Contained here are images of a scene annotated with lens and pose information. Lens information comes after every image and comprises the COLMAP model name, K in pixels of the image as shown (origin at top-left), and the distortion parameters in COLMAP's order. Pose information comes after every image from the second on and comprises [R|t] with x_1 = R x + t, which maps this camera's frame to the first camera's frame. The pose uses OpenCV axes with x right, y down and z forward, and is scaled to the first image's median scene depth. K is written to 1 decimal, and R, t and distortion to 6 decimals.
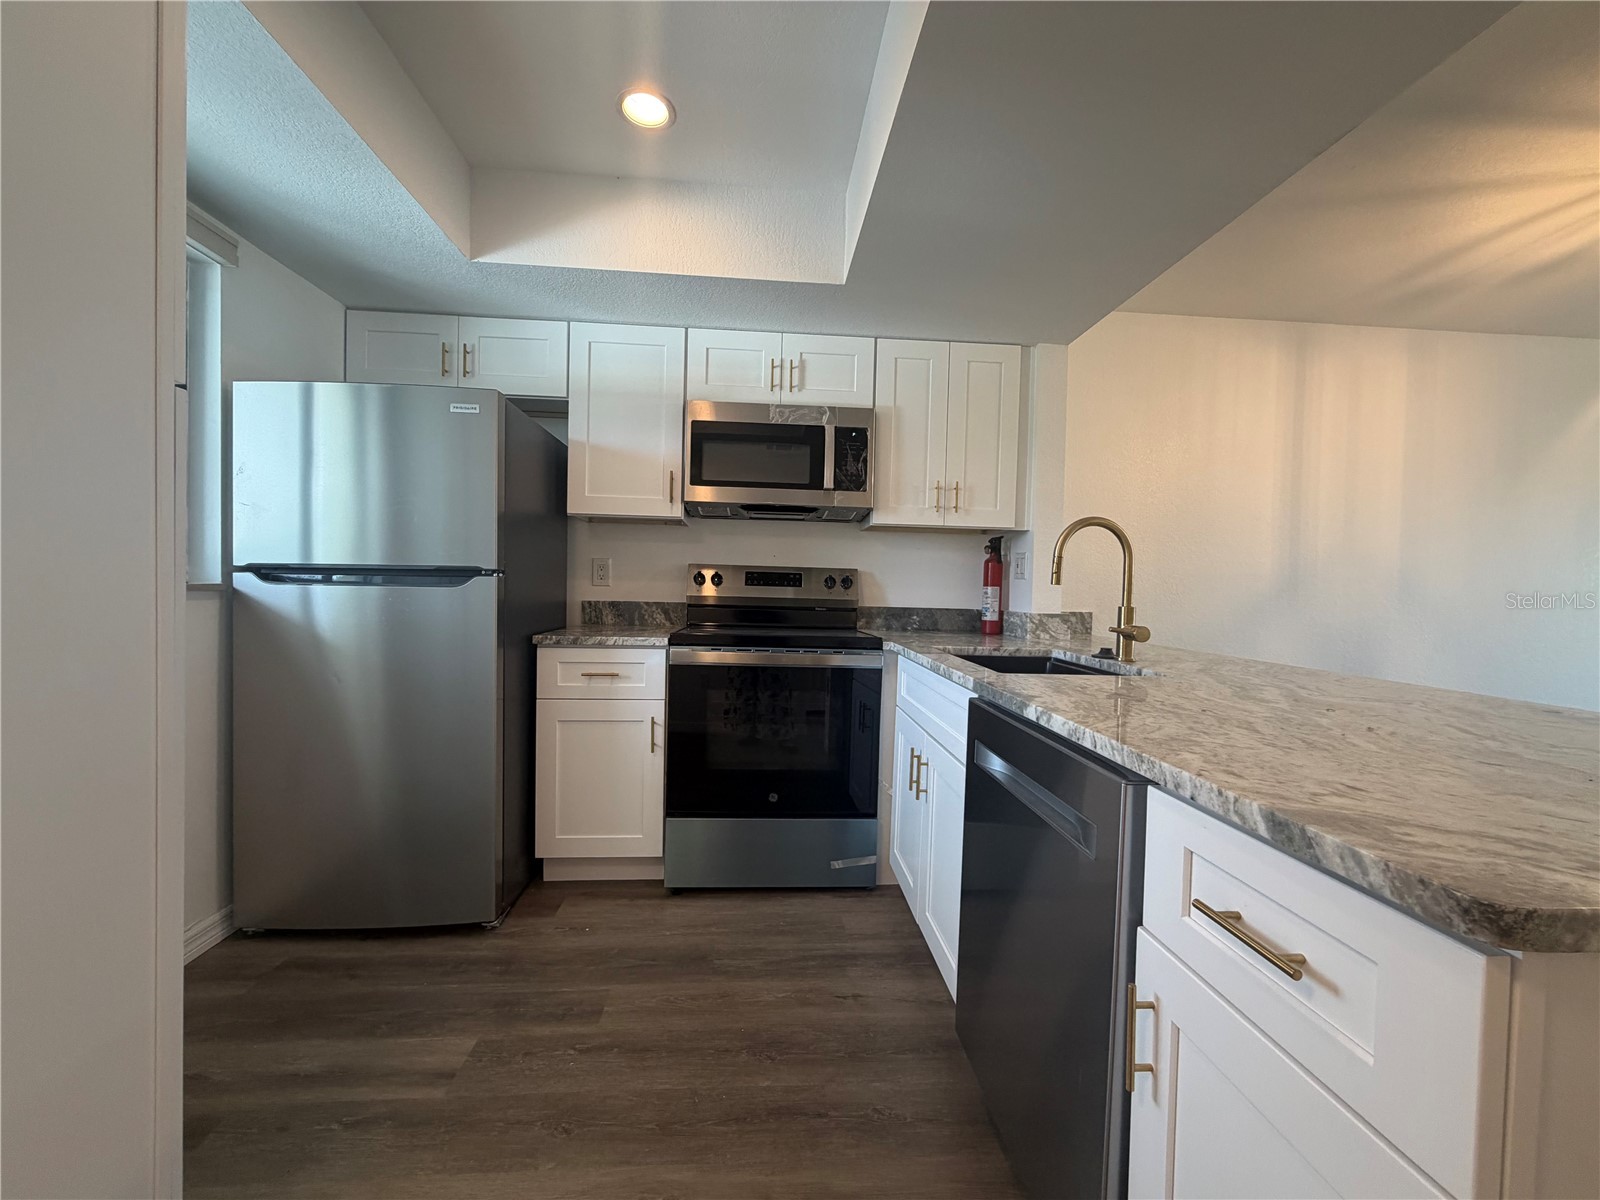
lens RADIAL K [[636.2, 0, 798.1], [0, 636.2, 599.9], [0, 0, 1]] dist [0.000375, -0.000355]
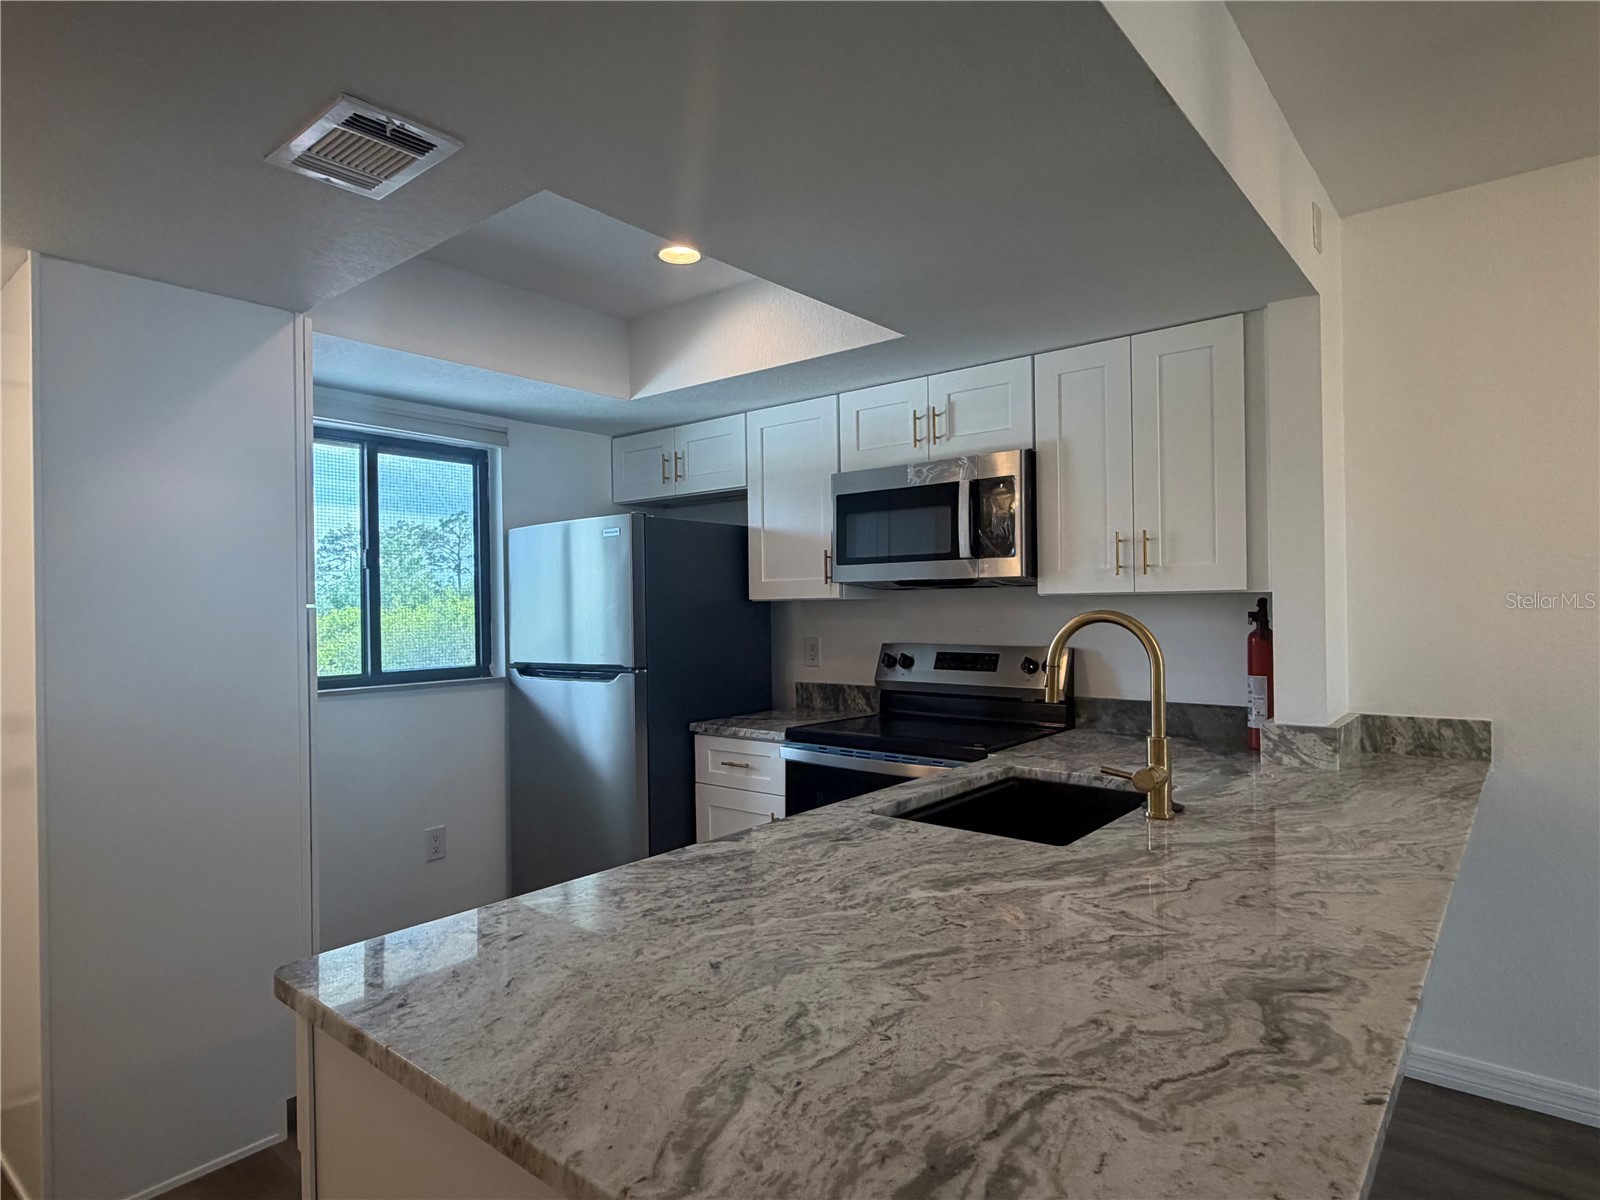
lens RADIAL K [[893.4, 0, 799.6], [0, 893.4, 604.1], [0, 0, 1]] dist [-0.003161, 0.004114]
pose [[0.727198, -0.035192, -0.685525, 0.677540], [0.016995, 0.999302, -0.033271, -0.081398], [0.686217, 0.012544, 0.727289, 0.021241]]
